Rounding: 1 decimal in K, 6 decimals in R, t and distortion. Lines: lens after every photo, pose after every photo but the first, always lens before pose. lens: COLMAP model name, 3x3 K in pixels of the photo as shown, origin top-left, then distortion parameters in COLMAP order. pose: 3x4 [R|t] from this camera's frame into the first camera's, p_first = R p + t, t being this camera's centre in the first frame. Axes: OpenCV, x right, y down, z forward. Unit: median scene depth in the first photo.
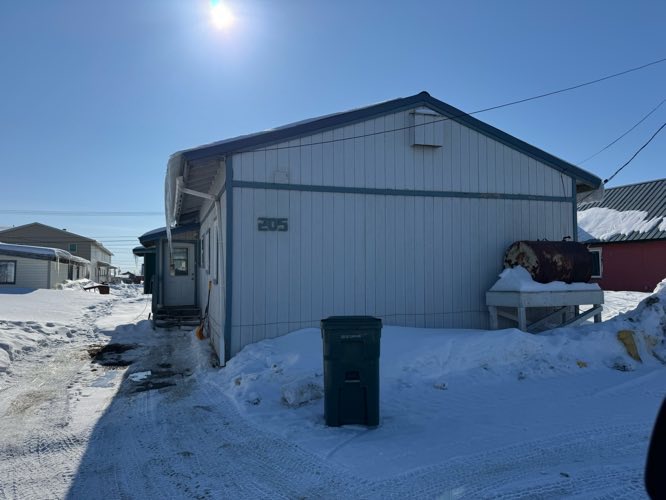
lens RADIAL K [[476.0, 0, 340.2], [0, 476.0, 256.6], [0, 0, 1]] dist [0.042820, -0.025709]
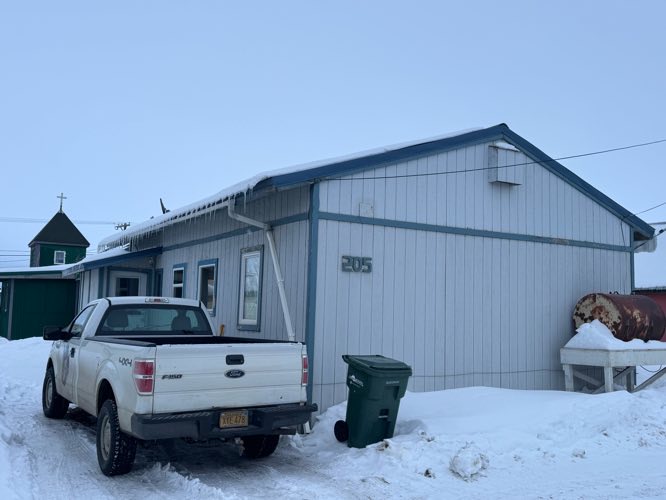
lens RADIAL K [[627.3, 0, 326.8], [0, 627.3, 246.5], [0, 0, 1]] dist [0.002157, 0.000000]
pose [[0.978533, 0.053837, 0.198932, -0.384780], [-0.040215, 0.996601, -0.071896, -0.015454], [-0.202126, 0.062353, 0.977373, -0.079876]]
